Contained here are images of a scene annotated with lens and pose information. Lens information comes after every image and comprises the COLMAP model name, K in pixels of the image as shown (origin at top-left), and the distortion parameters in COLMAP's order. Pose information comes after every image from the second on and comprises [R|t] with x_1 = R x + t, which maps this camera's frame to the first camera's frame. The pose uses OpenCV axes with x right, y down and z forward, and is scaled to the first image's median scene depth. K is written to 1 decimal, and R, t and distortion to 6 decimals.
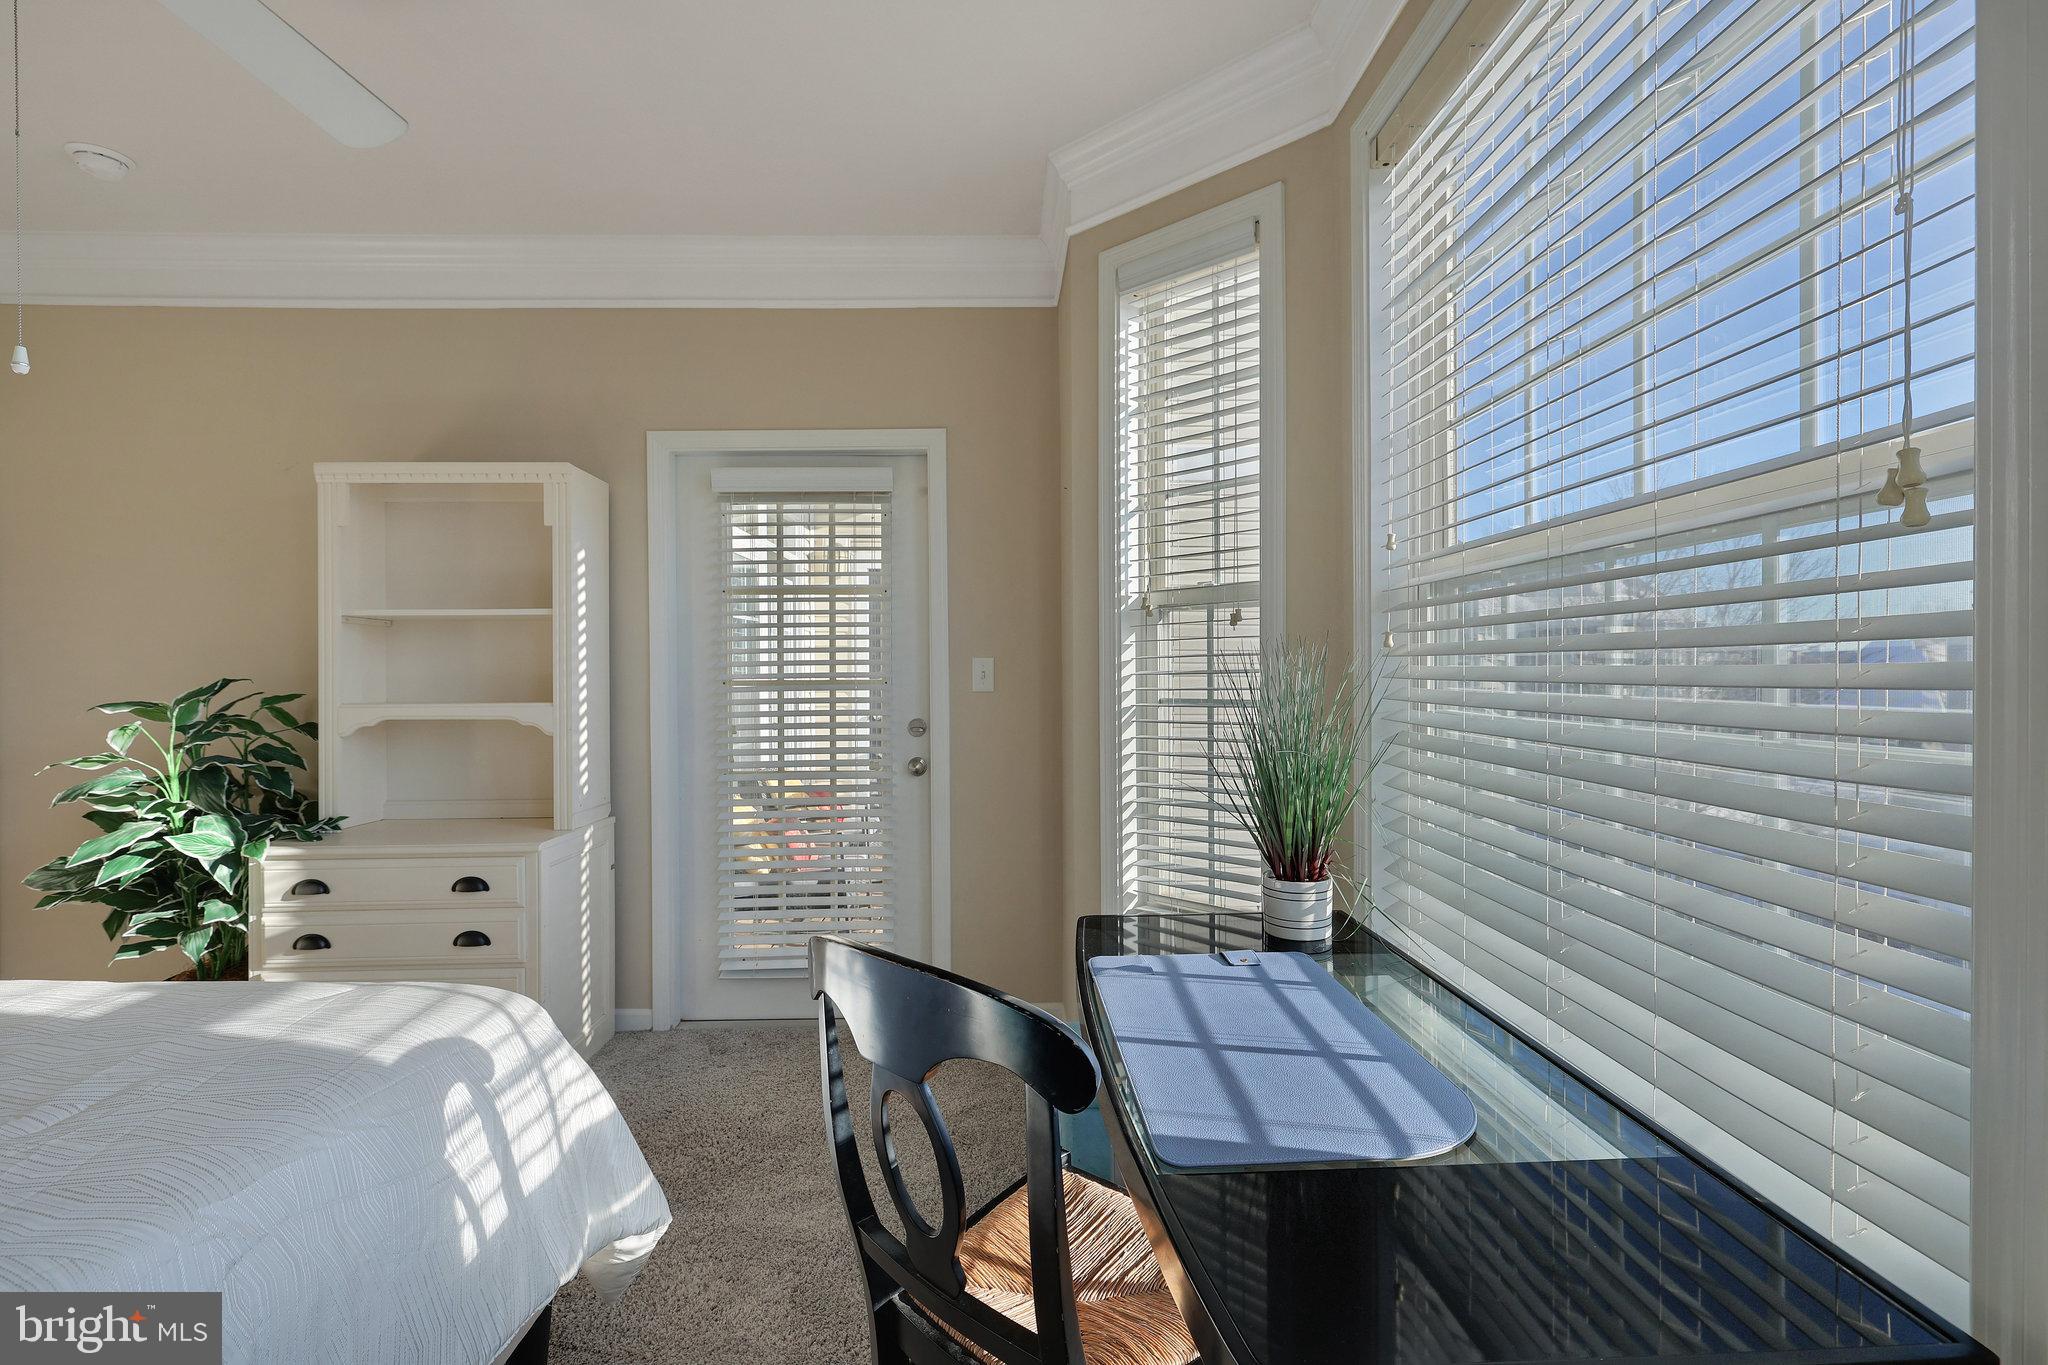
lens RADIAL K [[918.3, 0, 1026.4], [0, 918.3, 667.9], [0, 0, 1]] dist [-0.003963, 0.001711]
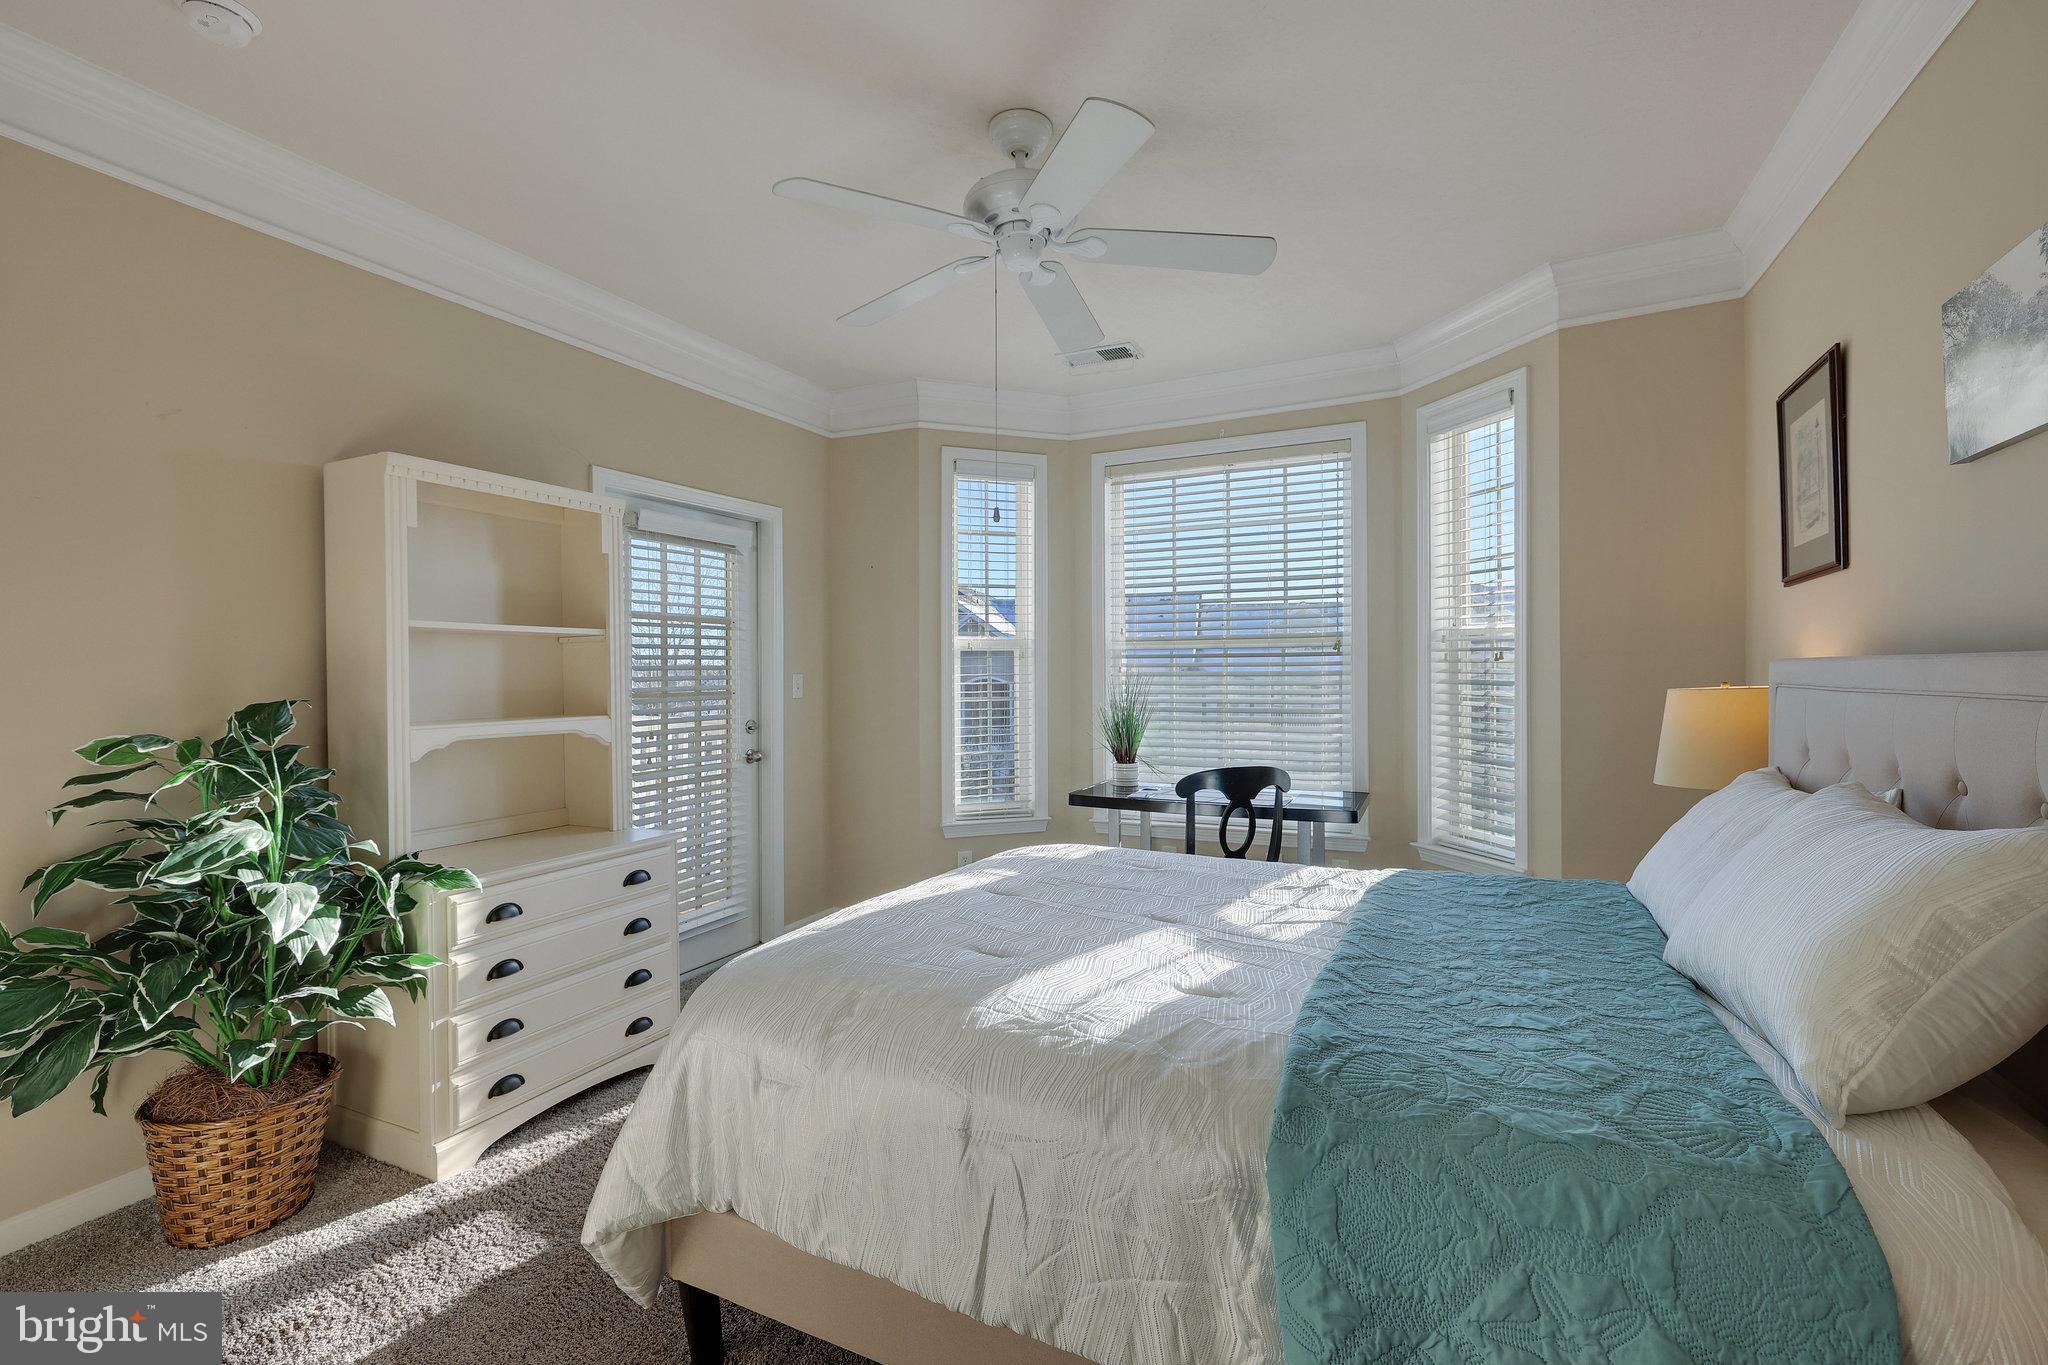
lens RADIAL K [[867.6, 0, 1028.9], [0, 867.6, 665.1], [0, 0, 1]] dist [-0.002532, 0.000126]
pose [[0.457649, 0.007368, 0.889102, -1.085867], [0.011116, 0.999840, -0.014008, -0.001886], [-0.889063, 0.016294, 0.457494, 0.074222]]
